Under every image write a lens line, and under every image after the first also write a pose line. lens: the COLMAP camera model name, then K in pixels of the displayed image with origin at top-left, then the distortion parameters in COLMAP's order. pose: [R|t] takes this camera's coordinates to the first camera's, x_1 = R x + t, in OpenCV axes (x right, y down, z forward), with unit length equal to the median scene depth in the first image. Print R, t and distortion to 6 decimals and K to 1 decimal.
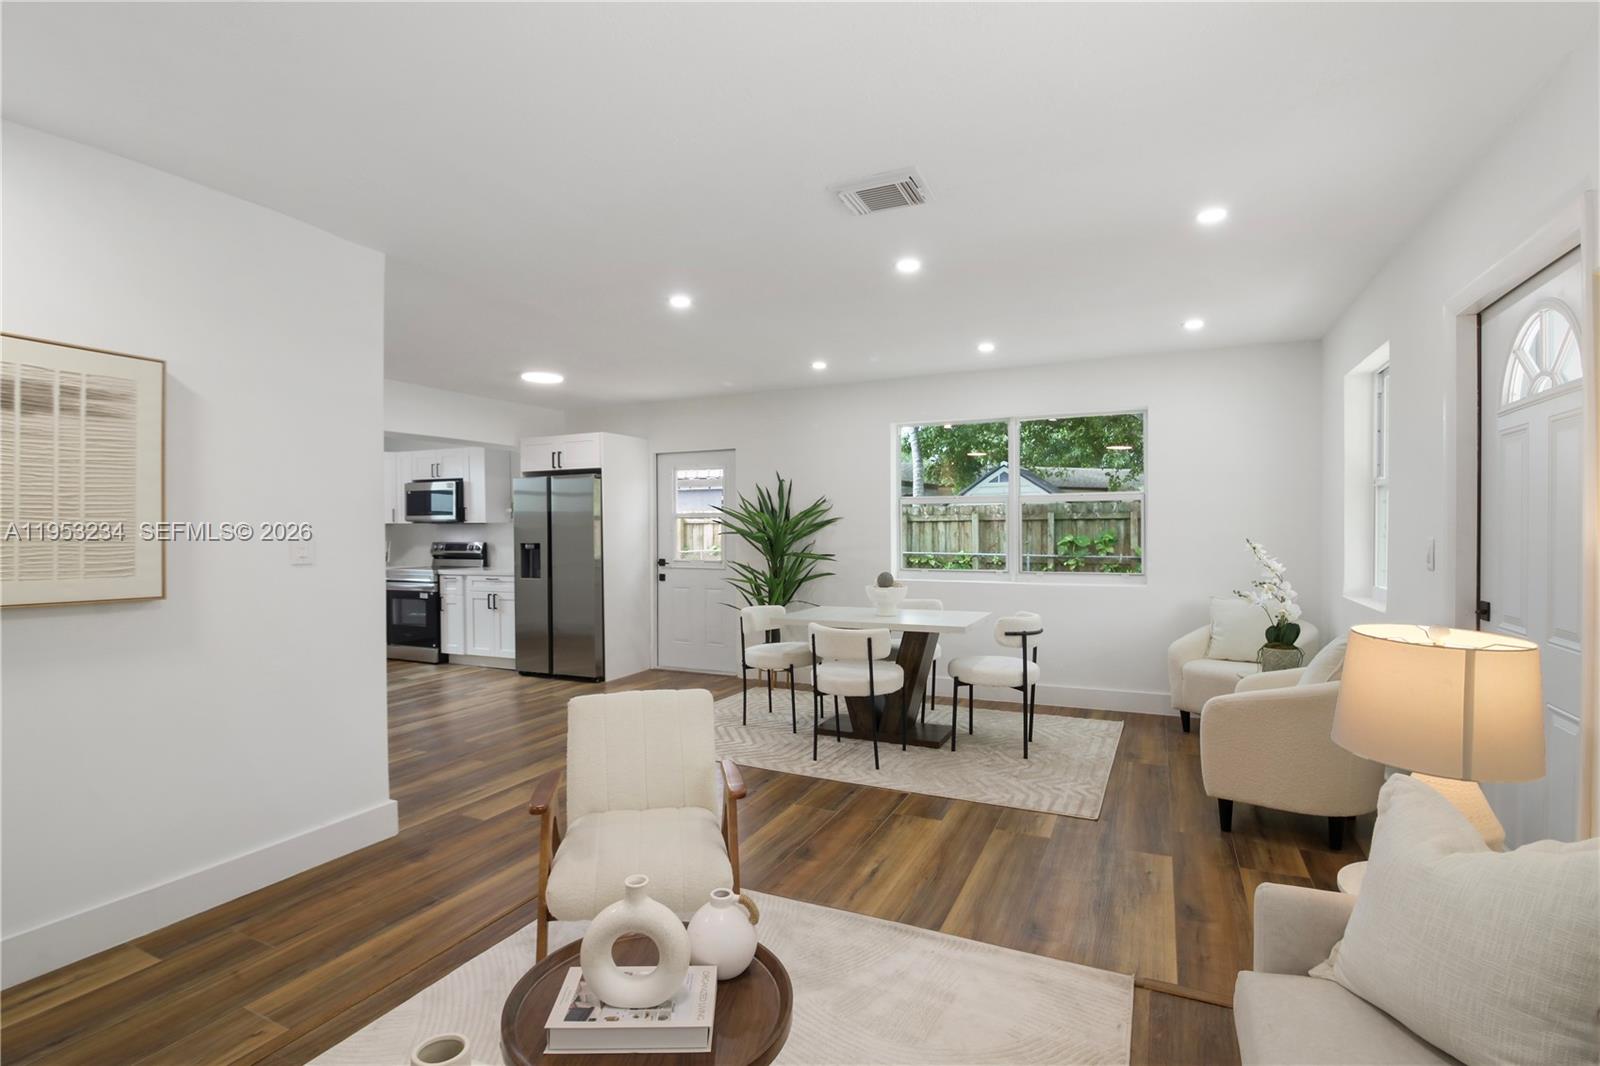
lens RADIAL K [[745.8, 0, 803.5], [0, 745.8, 530.5], [0, 0, 1]] dist [0.008260, -0.013889]
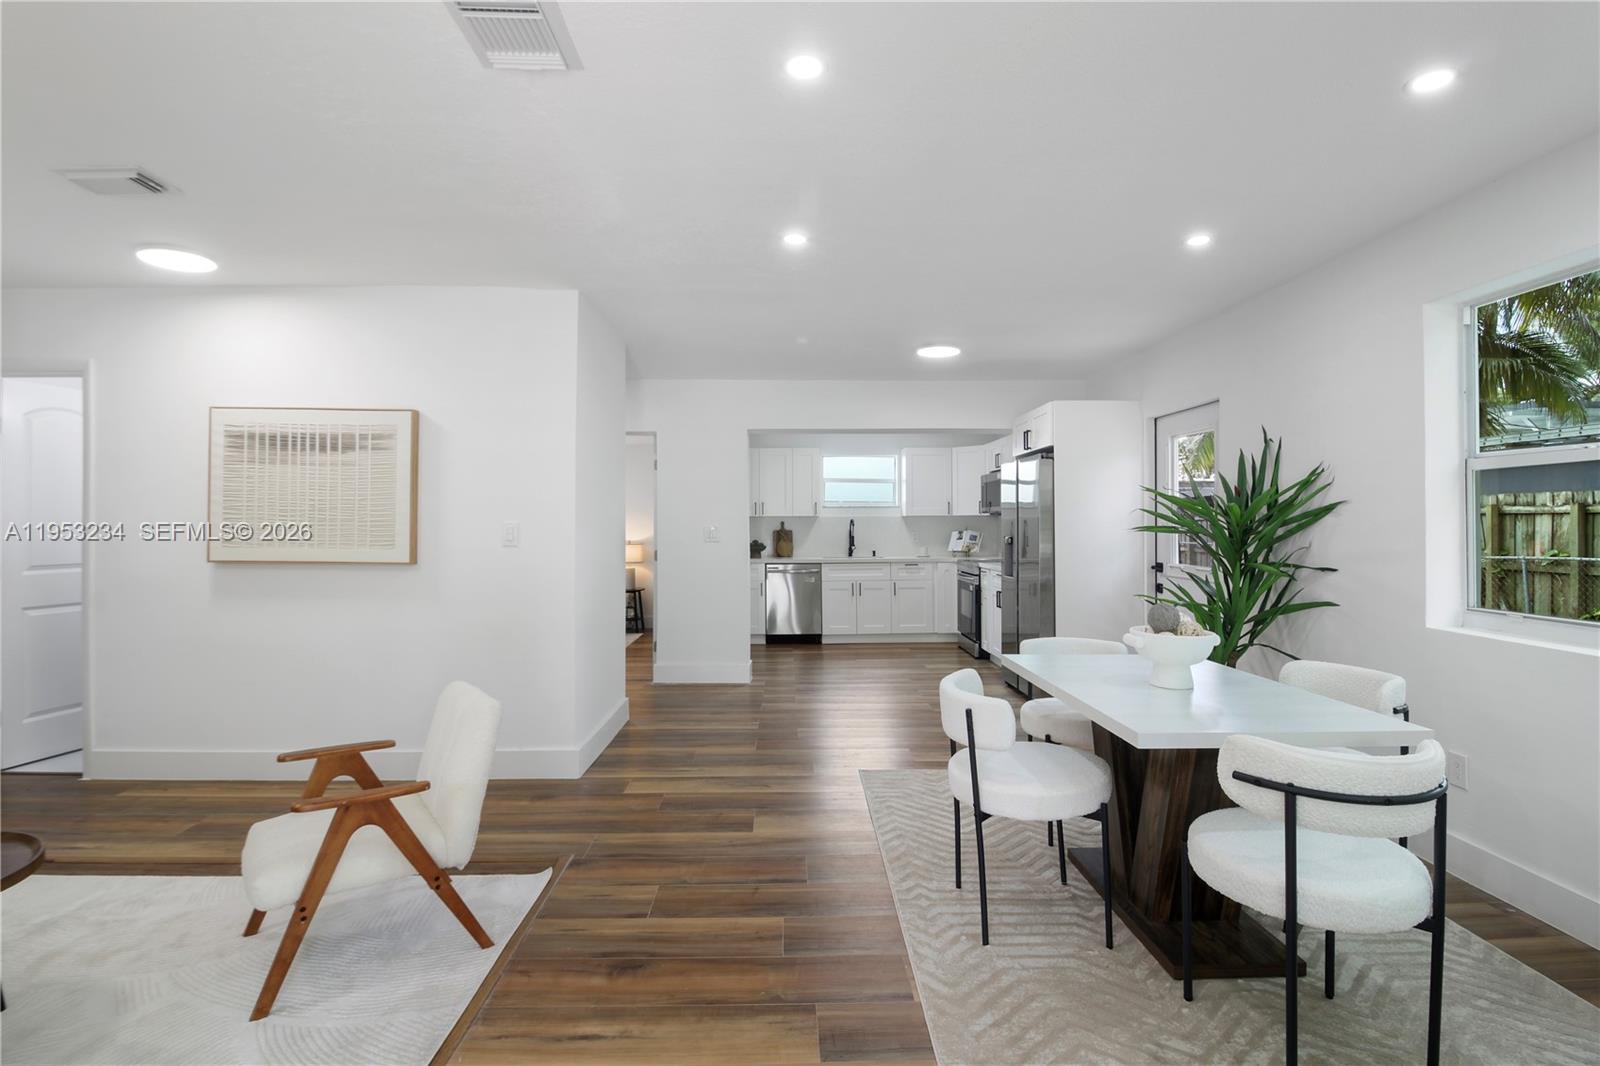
lens RADIAL K [[774.8, 0, 803.8], [0, 774.8, 504.4], [0, 0, 1]] dist [-0.003997, -0.001105]
pose [[0.452369, -0.015678, -0.891693, 0.407154], [-0.005725, 0.999774, -0.020483, -0.001538], [0.891812, 0.014371, 0.452177, 0.434310]]
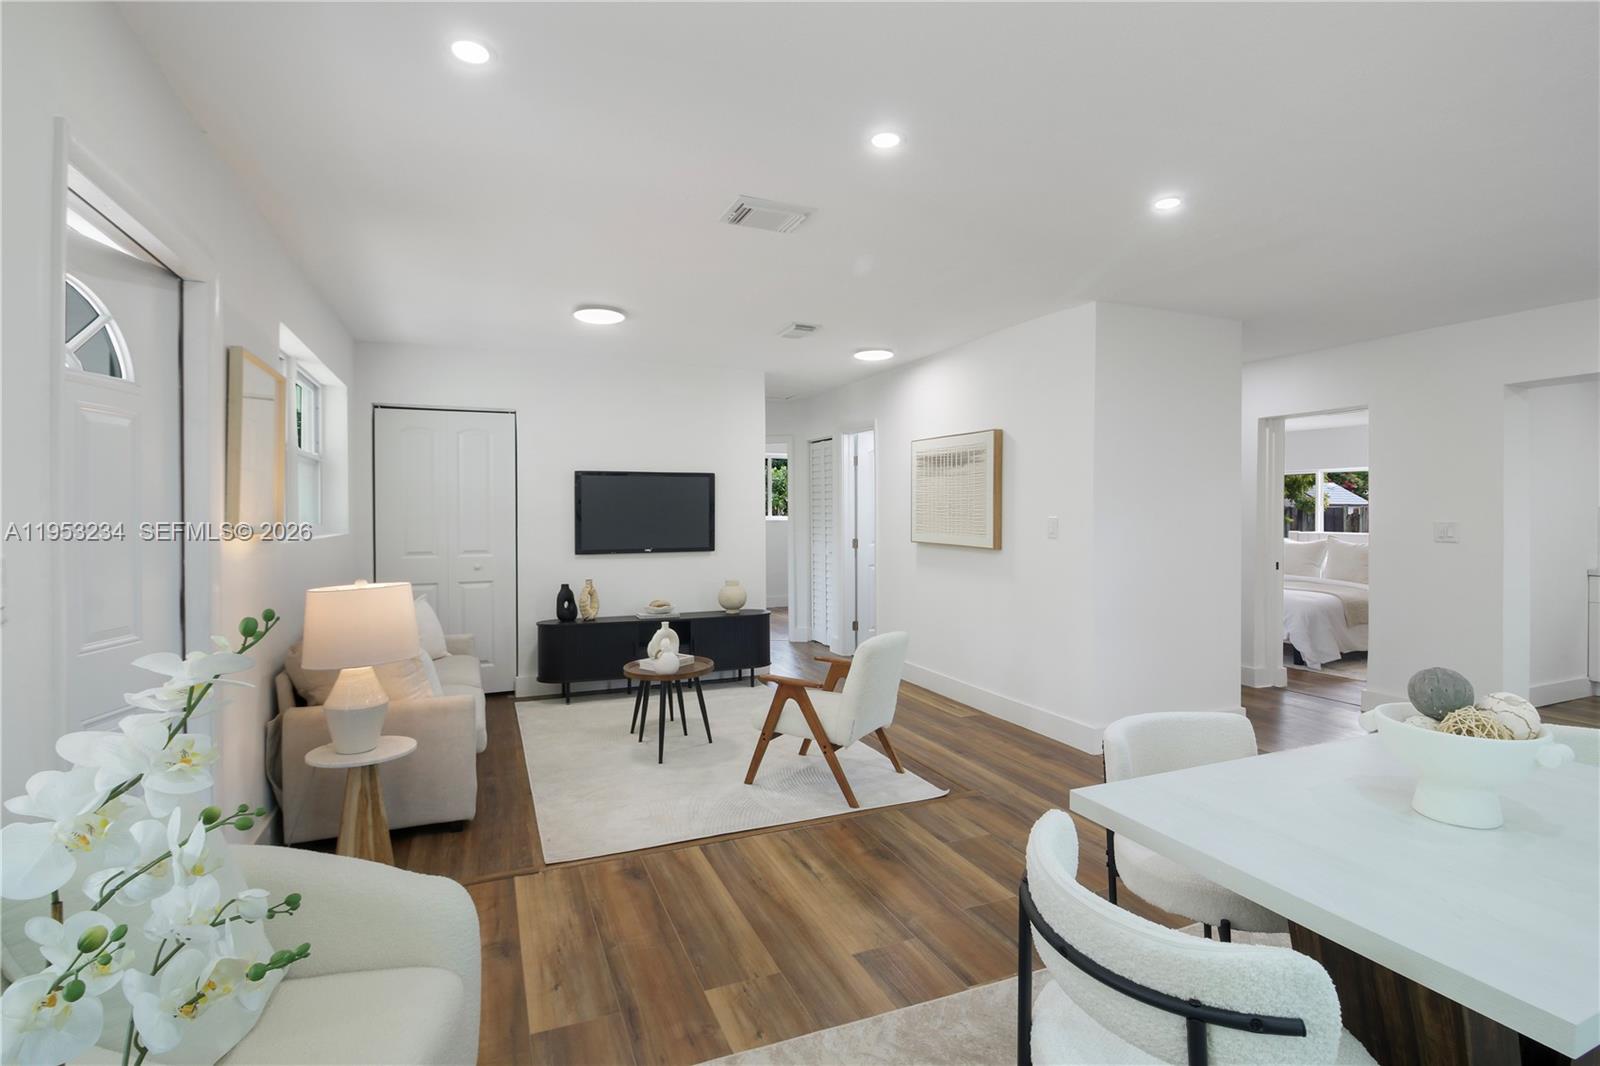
lens RADIAL K [[766.6, 0, 796.5], [0, 766.6, 519.8], [0, 0, 1]] dist [0.012669, -0.019436]
pose [[-0.668129, 0.014564, -0.743903, 0.436485], [0.002247, 0.999843, 0.017556, -0.010636], [0.744042, 0.010058, -0.668057, 0.849329]]
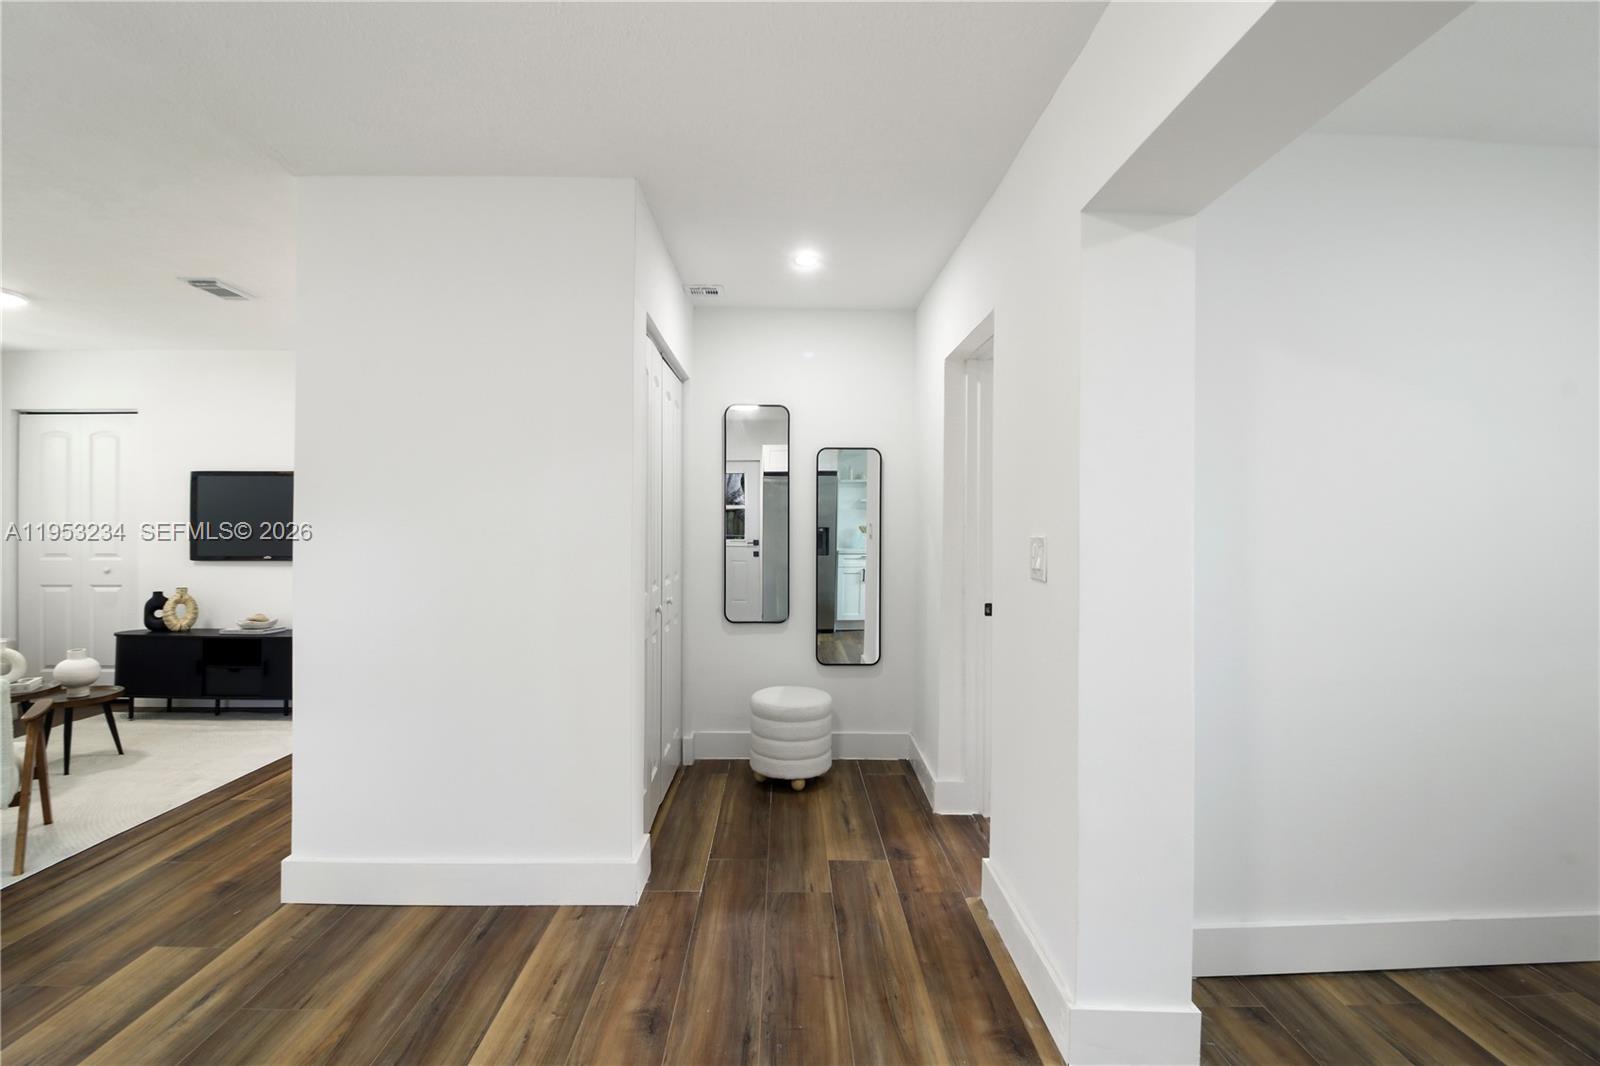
lens RADIAL K [[745.0, 0, 799.3], [0, 745.0, 519.8], [0, 0, 1]] dist [0.003451, -0.012696]
pose [[-0.895327, 0.002436, -0.445402, -0.391629], [-0.000429, 0.999980, 0.006332, -0.003767], [0.445409, 0.005860, -0.895308, 1.112241]]
